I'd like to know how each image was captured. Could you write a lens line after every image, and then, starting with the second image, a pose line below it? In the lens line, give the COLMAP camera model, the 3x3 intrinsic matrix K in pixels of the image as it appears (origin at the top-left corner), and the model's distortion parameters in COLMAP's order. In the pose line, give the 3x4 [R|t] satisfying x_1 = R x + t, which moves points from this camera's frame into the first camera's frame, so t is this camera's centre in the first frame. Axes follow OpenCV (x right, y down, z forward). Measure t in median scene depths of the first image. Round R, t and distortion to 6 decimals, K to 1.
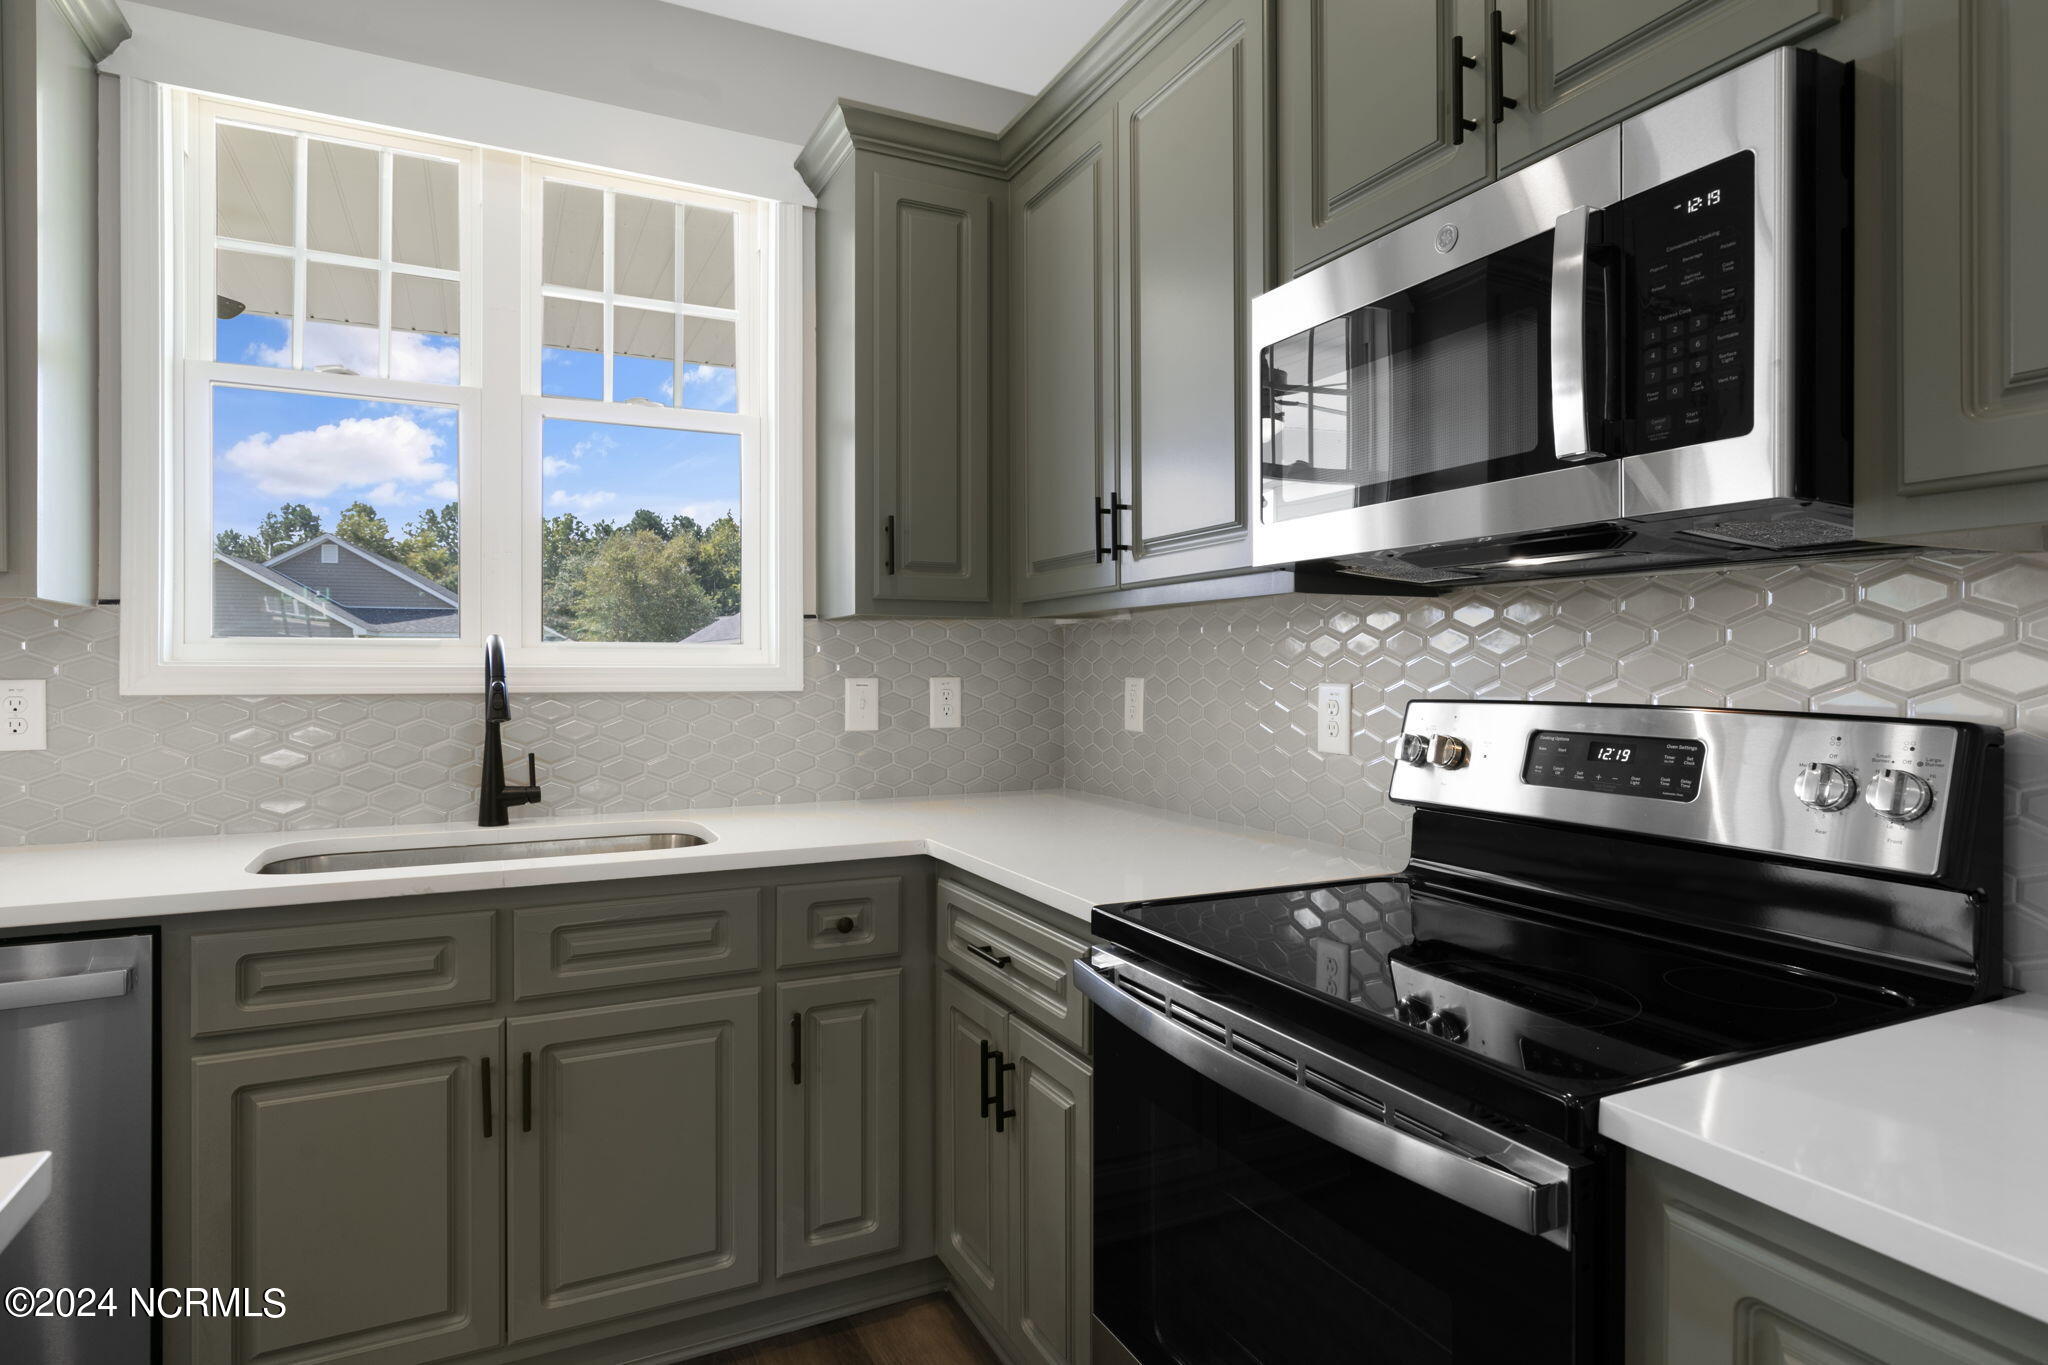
lens RADIAL K [[1109.0, 0, 1029.5], [0, 1109.0, 673.9], [0, 0, 1]] dist [0.001790, -0.000069]
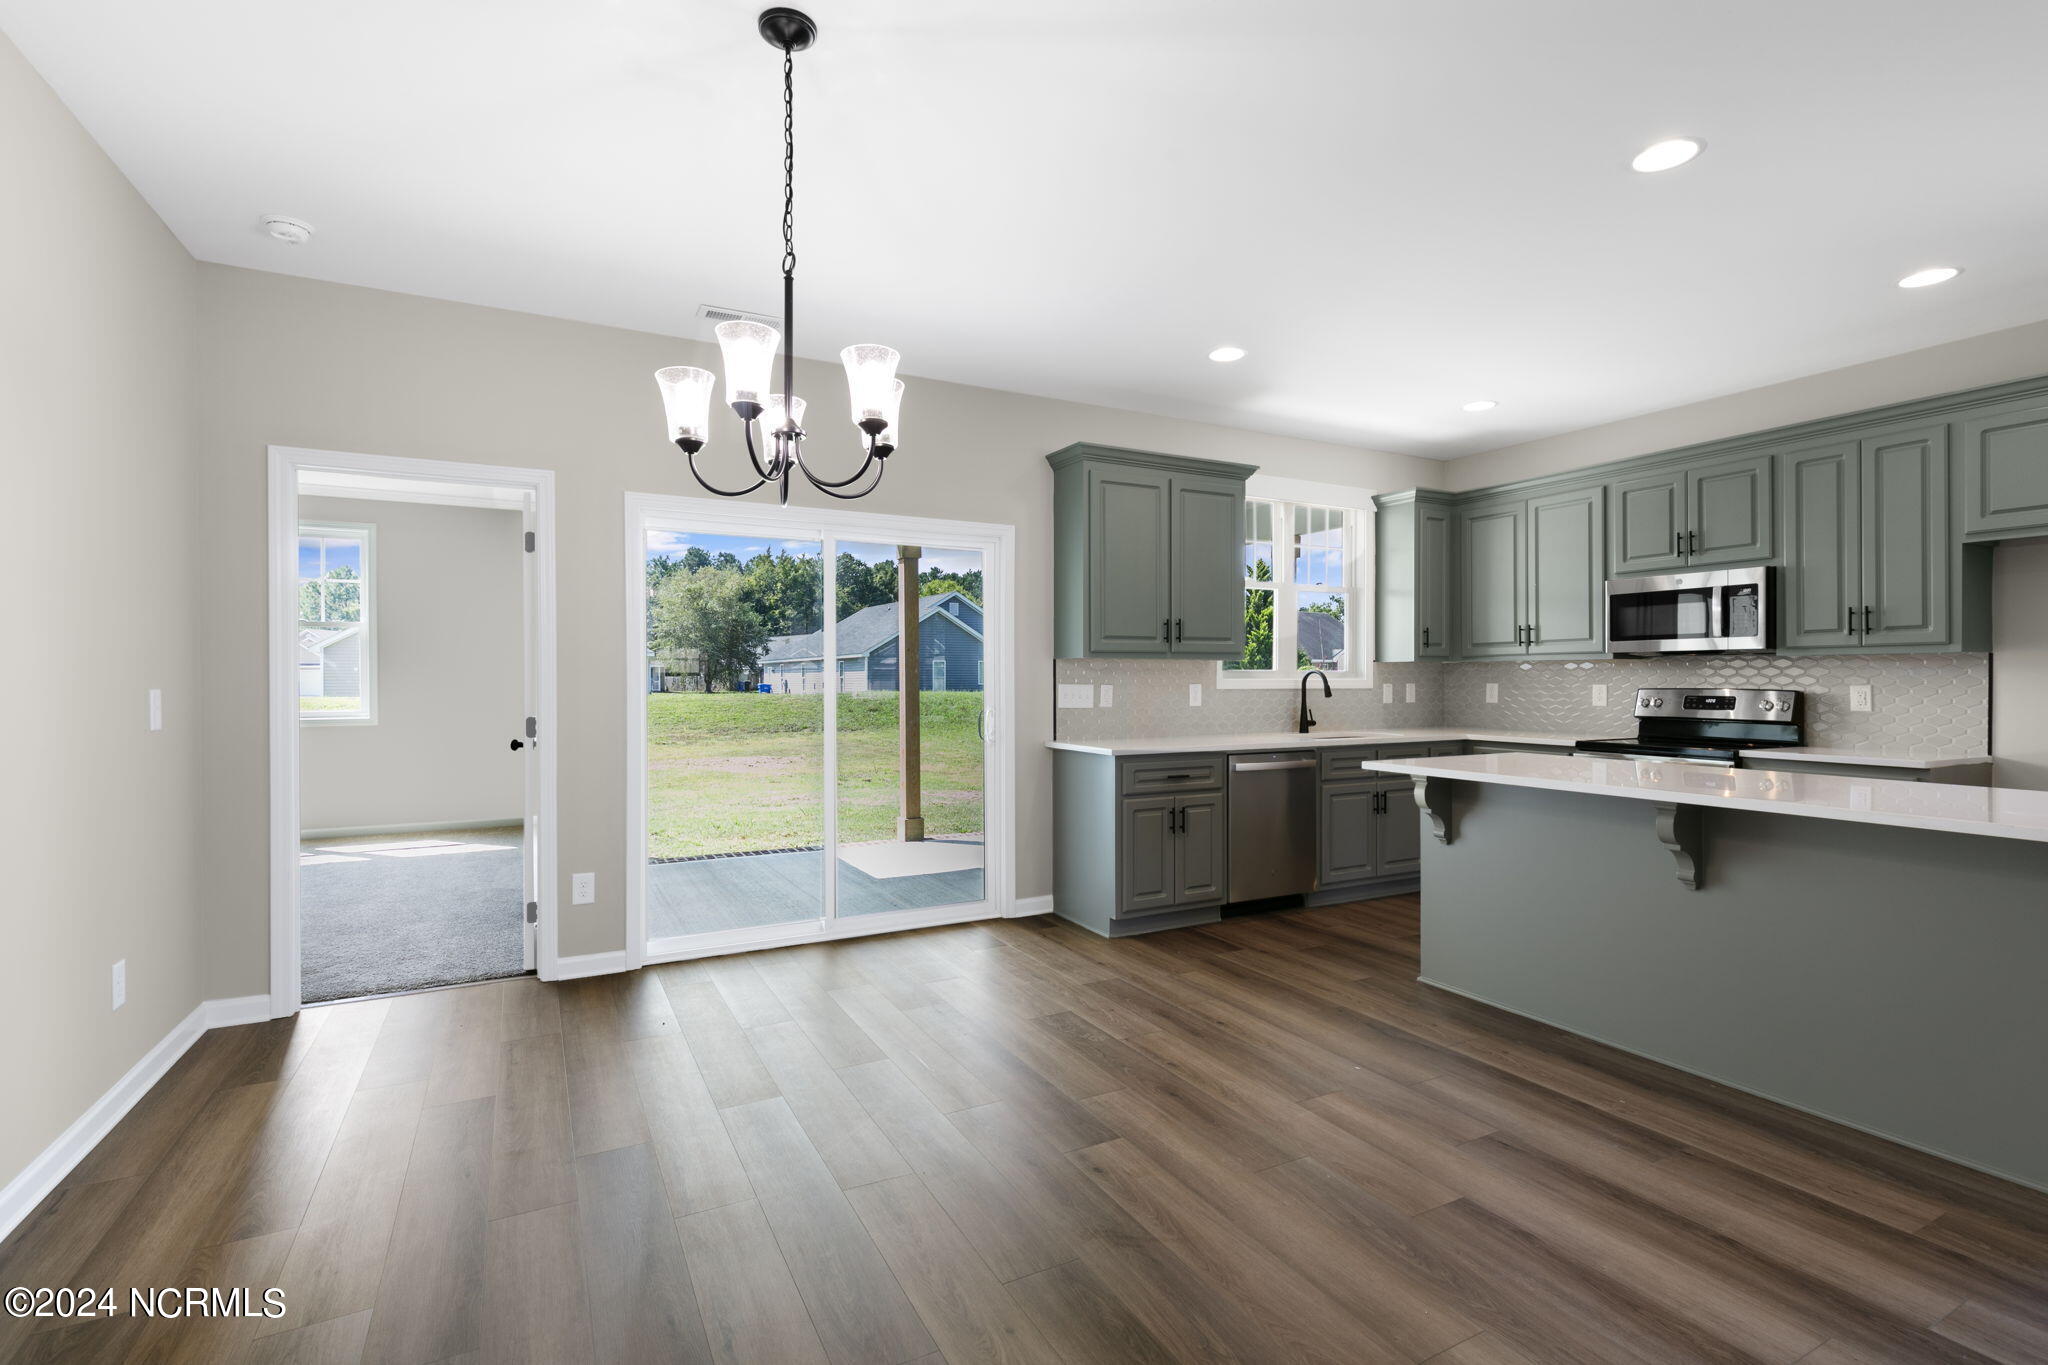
lens RADIAL K [[932.1, 0, 1024.0], [0, 932.1, 682.5], [0, 0, 1]] dist [0.003649, -0.000483]
pose [[0.999660, -0.001451, 0.026033, -1.432214], [0.001497, 0.999997, -0.001769, 0.005162], [-0.026031, 0.001807, 0.999660, -1.625933]]
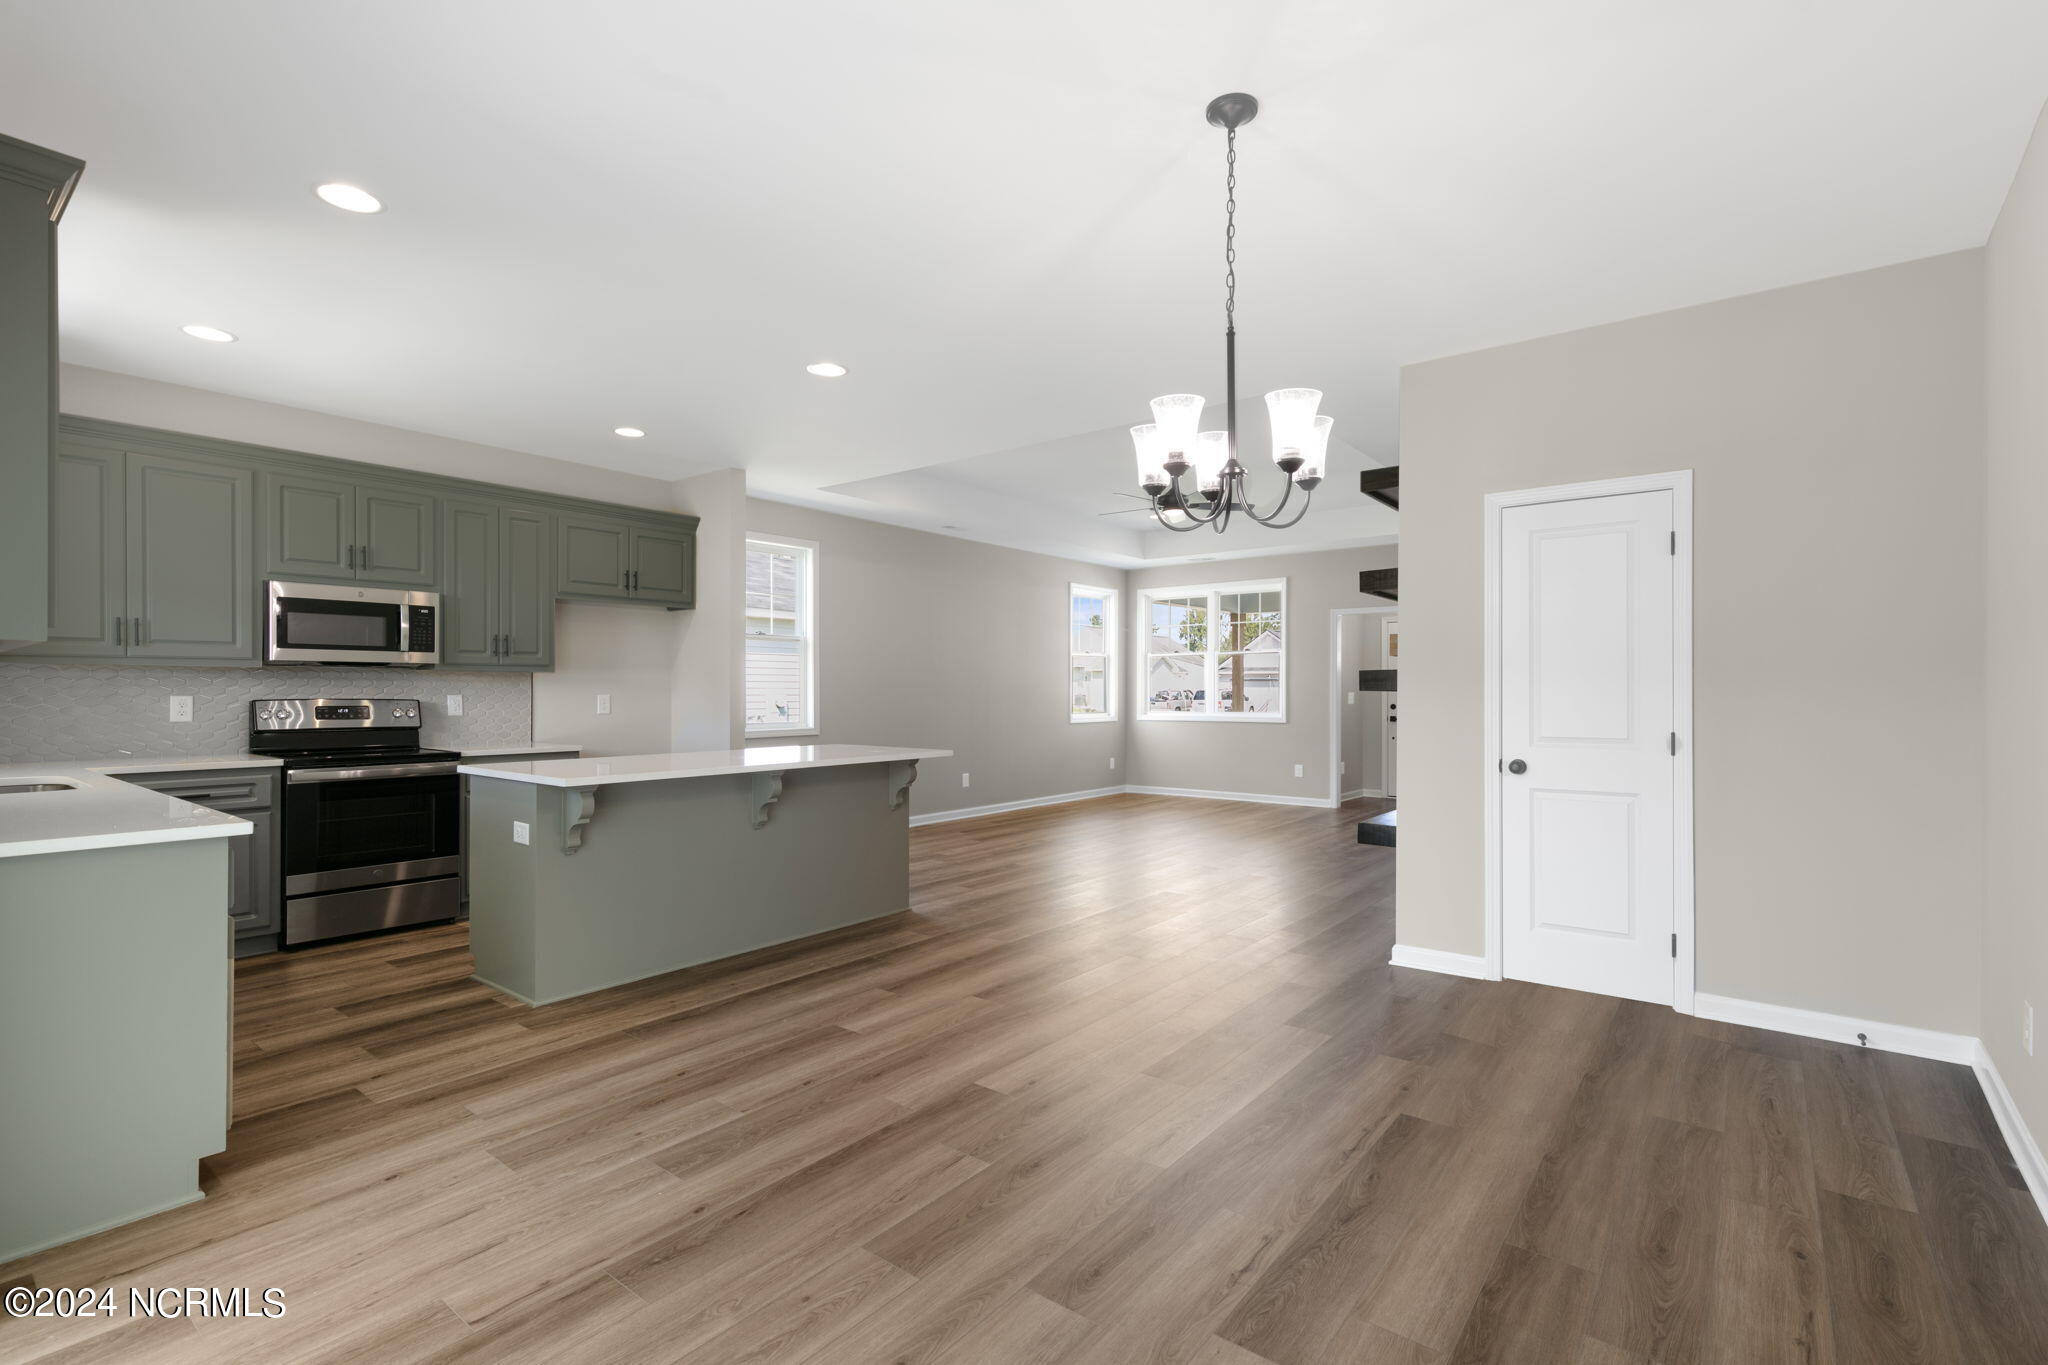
lens RADIAL K [[933.2, 0, 1026.7], [0, 933.2, 686.9], [0, 0, 1]] dist [0.001662, 0.000053]
pose [[-0.429208, 0.002250, 0.903203, -2.588874], [0.003498, 0.999994, -0.000829, -0.003850], [-0.903199, 0.002804, -0.429213, 0.118852]]
